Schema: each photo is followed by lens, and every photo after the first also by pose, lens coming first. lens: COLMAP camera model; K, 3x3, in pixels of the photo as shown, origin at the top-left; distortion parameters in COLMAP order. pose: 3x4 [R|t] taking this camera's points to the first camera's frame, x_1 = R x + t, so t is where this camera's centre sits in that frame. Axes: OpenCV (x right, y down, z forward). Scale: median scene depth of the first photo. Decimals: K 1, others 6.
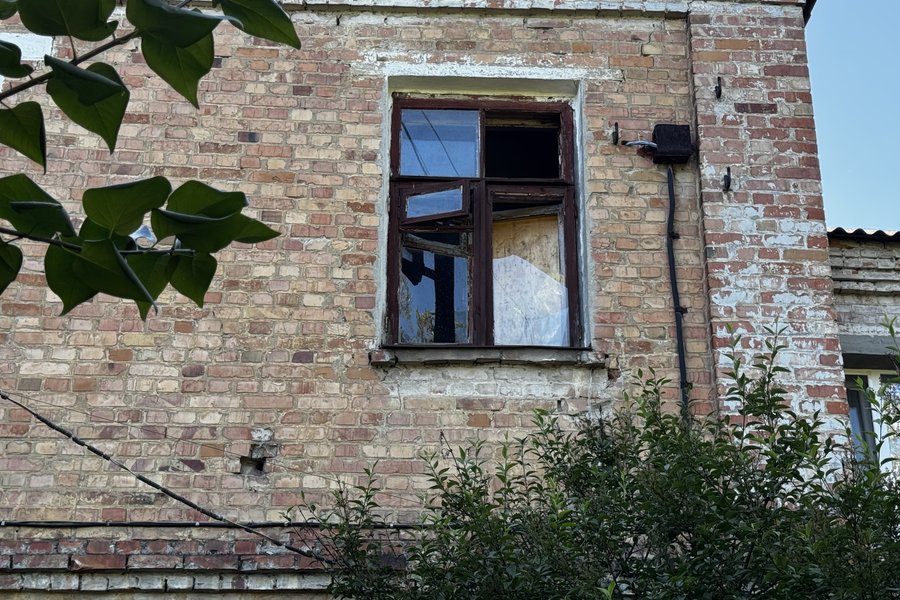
lens RADIAL K [[1559.3, 0, 446.0], [0, 1559.3, 299.7], [0, 0, 1]] dist [0.151382, 0.000000]
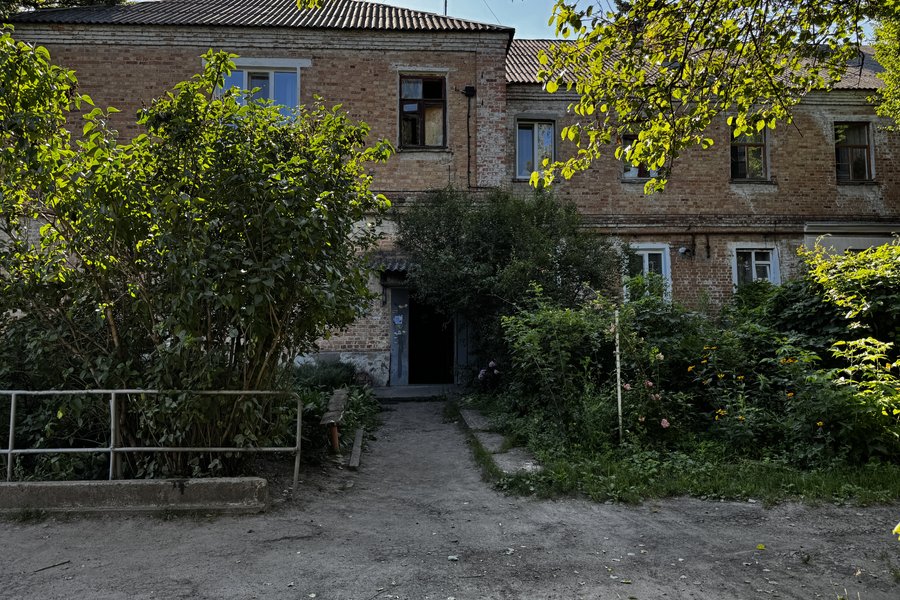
lens RADIAL K [[624.5, 0, 449.8], [0, 624.5, 299.7], [0, 0, 1]] dist [0.000069, 0.000149]
pose [[0.999496, -0.006560, 0.031058, 0.040748], [-0.008387, 0.889070, 0.457695, -0.357075], [-0.030615, -0.457725, 0.888566, -0.661366]]
